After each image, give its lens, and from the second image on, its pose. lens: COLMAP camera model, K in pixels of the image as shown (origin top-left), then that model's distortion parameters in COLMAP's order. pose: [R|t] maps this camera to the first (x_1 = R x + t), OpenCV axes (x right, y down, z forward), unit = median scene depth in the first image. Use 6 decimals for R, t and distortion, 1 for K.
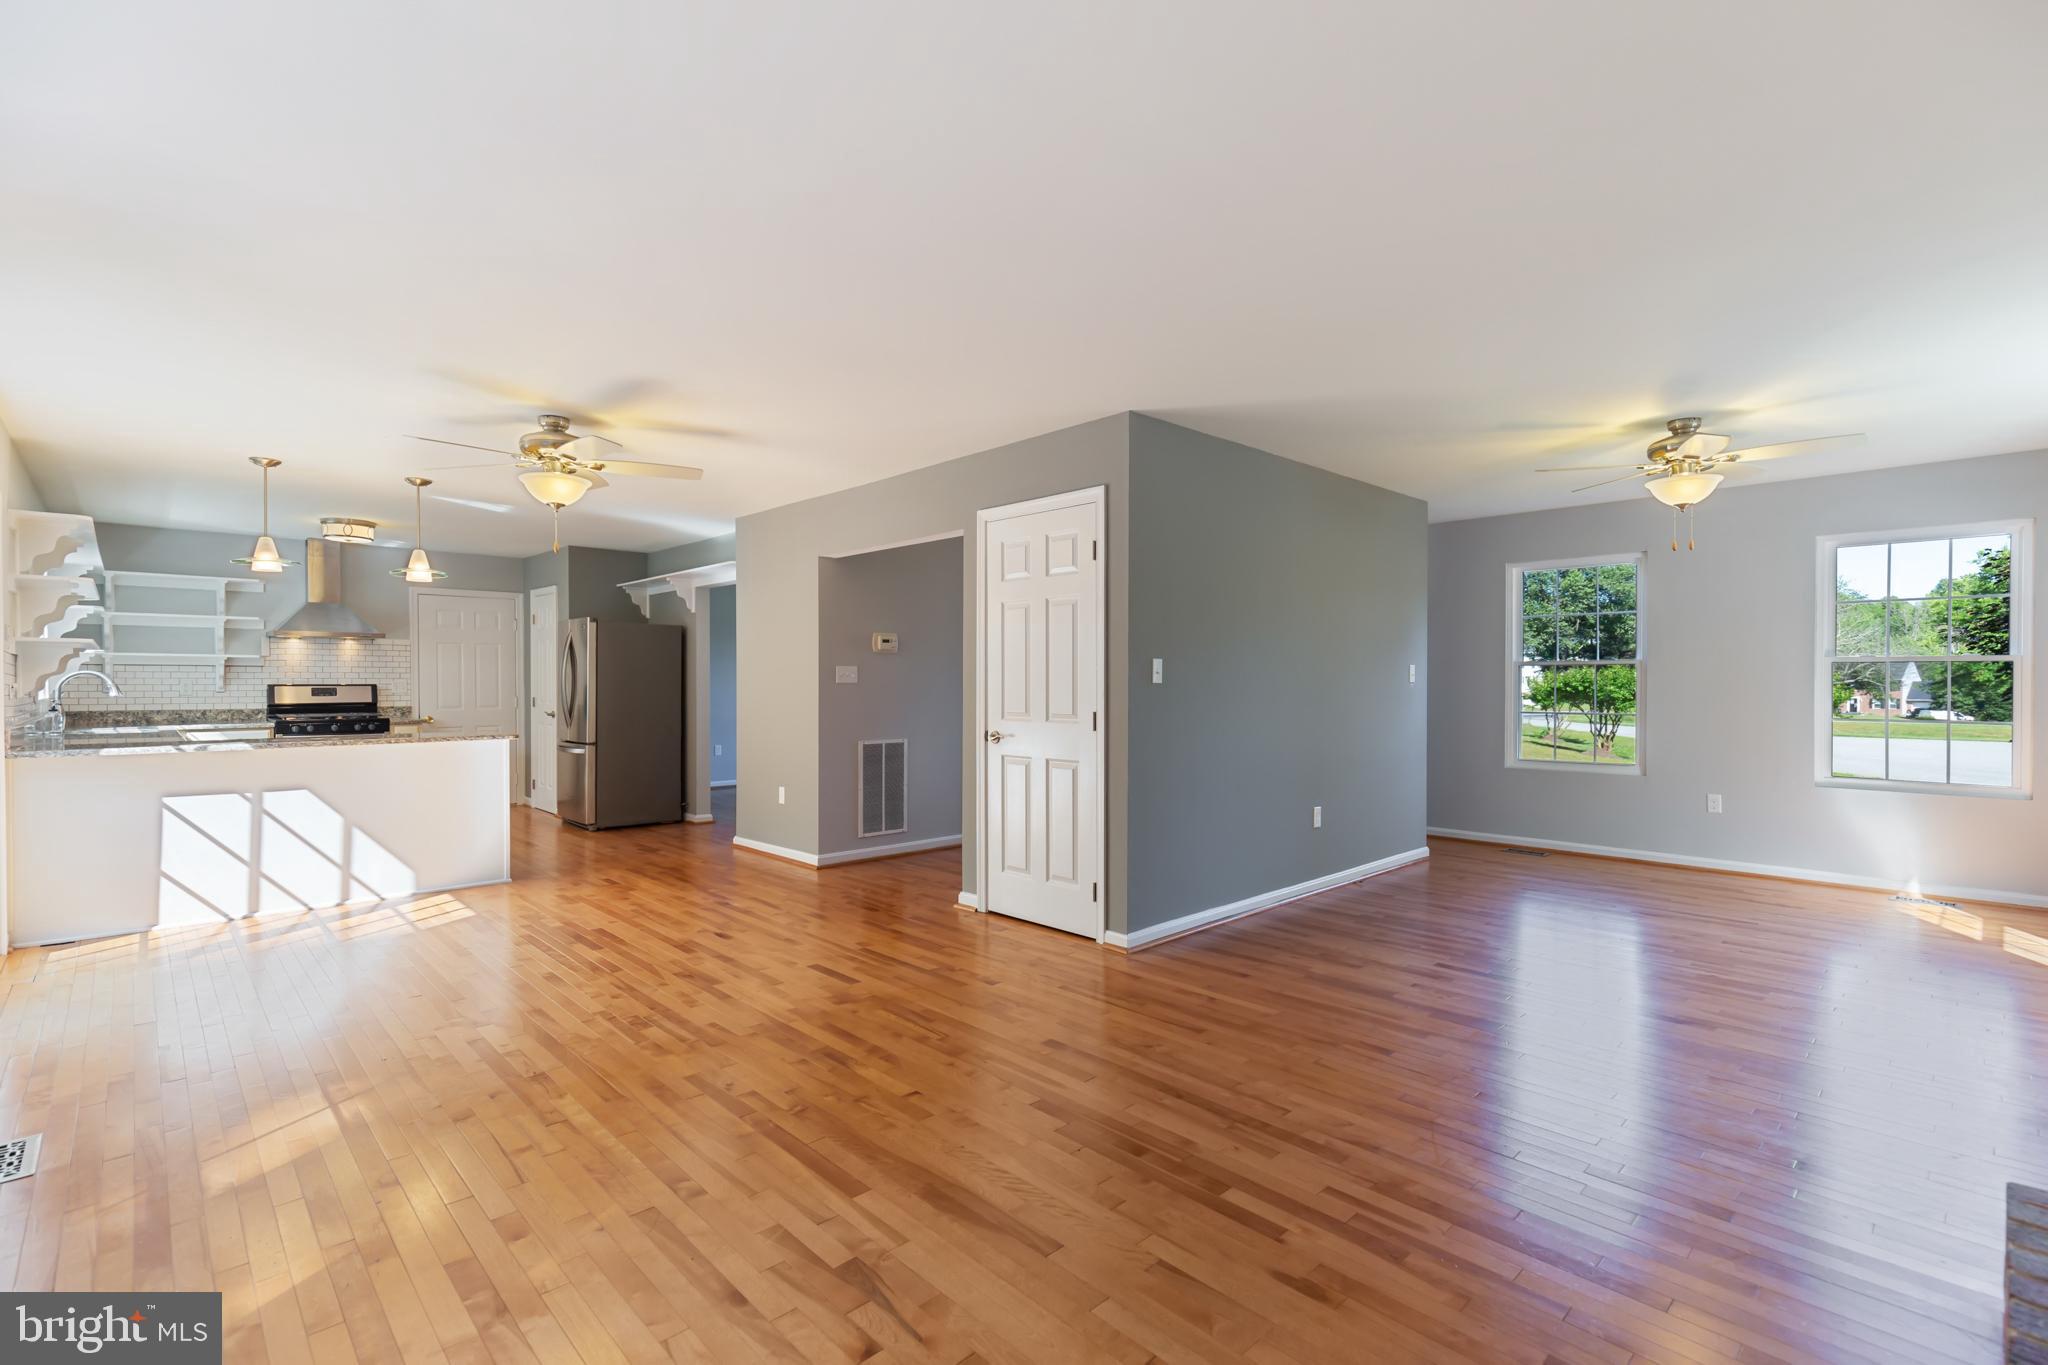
lens RADIAL K [[927.2, 0, 1041.4], [0, 927.2, 684.6], [0, 0, 1]] dist [0.005250, 0.000695]
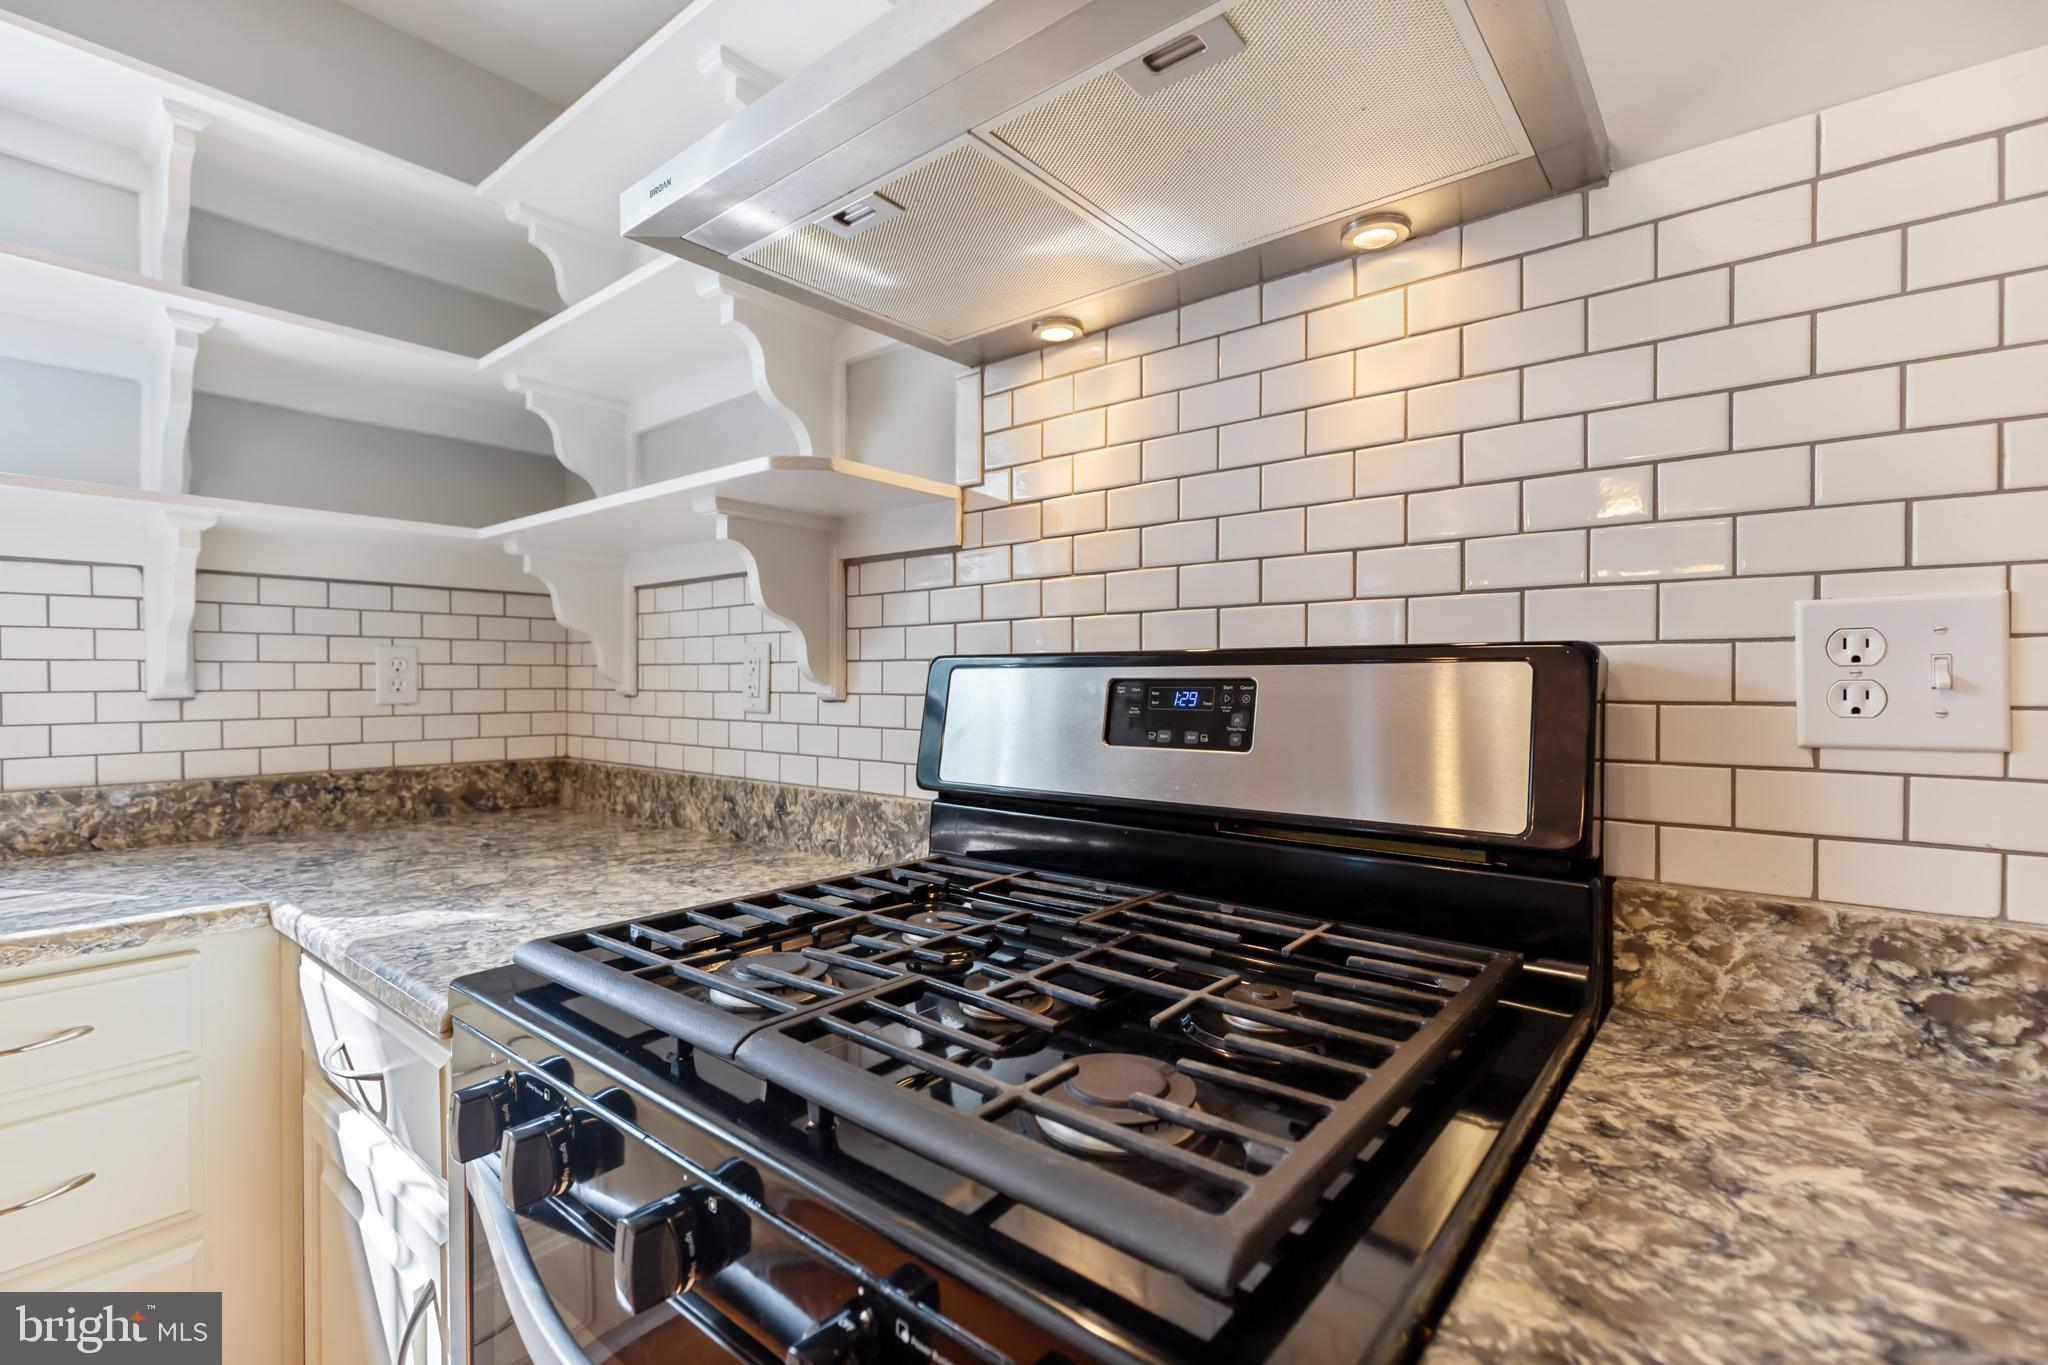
lens RADIAL K [[927.2, 0, 1018.2], [0, 927.2, 685.9], [0, 0, 1]] dist [0.005250, 0.000695]
pose [[0.097881, 0.007520, -0.995170, -0.702916], [-0.004922, 0.999963, 0.007073, 0.003938], [0.995186, 0.004206, 0.097914, 1.042730]]
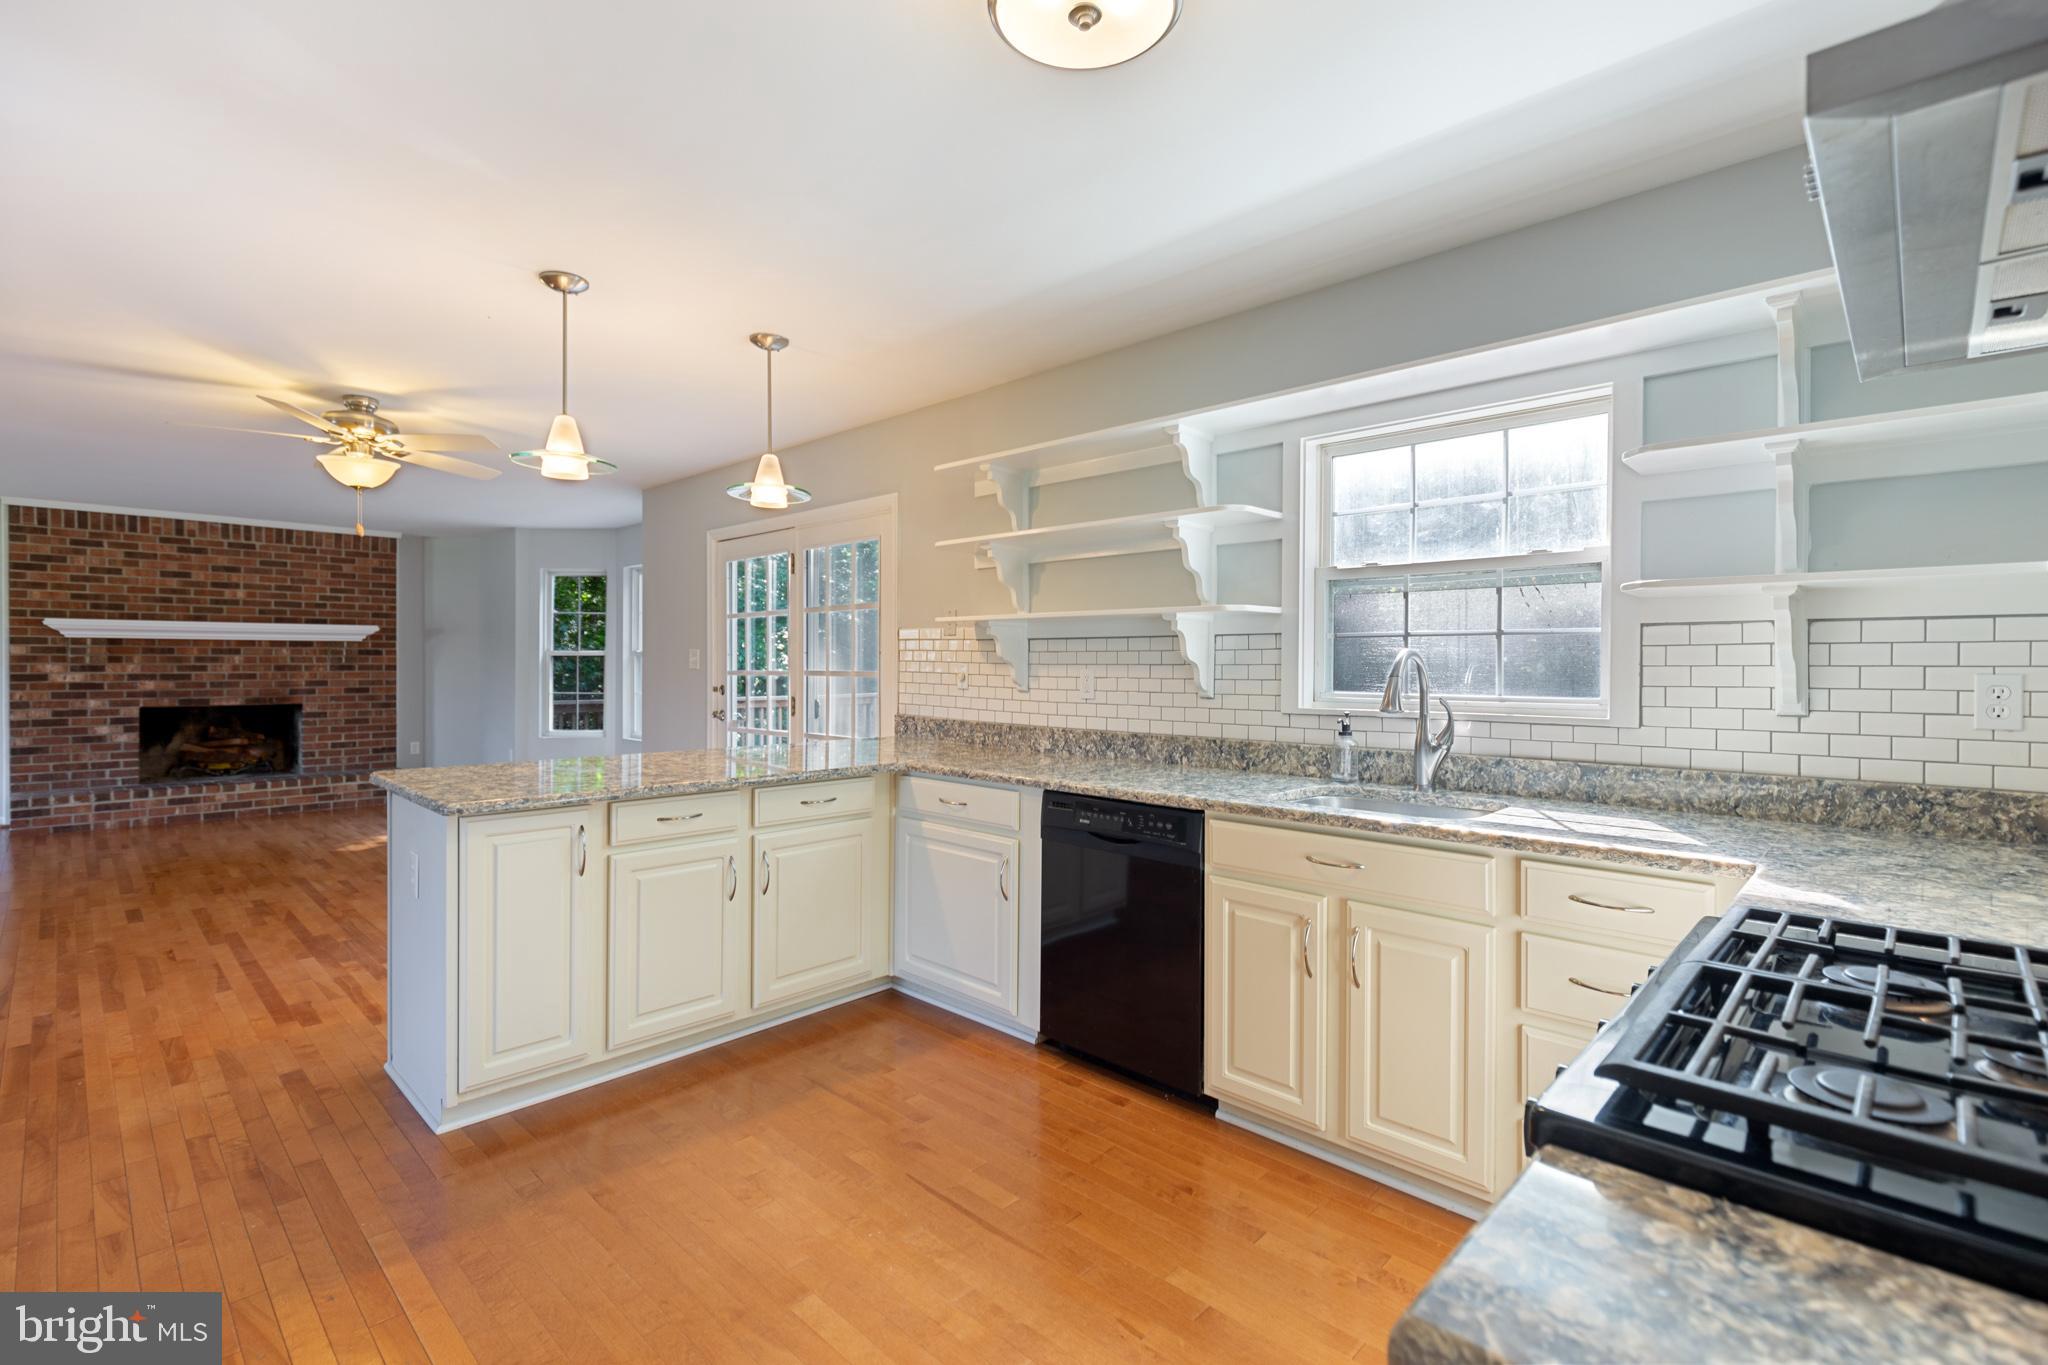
lens RADIAL K [[927.2, 0, 1037.9], [0, 927.2, 674.3], [0, 0, 1]] dist [0.005250, 0.000695]
pose [[-0.999219, -0.000782, -0.039507, -0.687518], [-0.001496, 0.999836, 0.018063, -0.008170], [0.039486, 0.018108, -0.999056, 1.149754]]
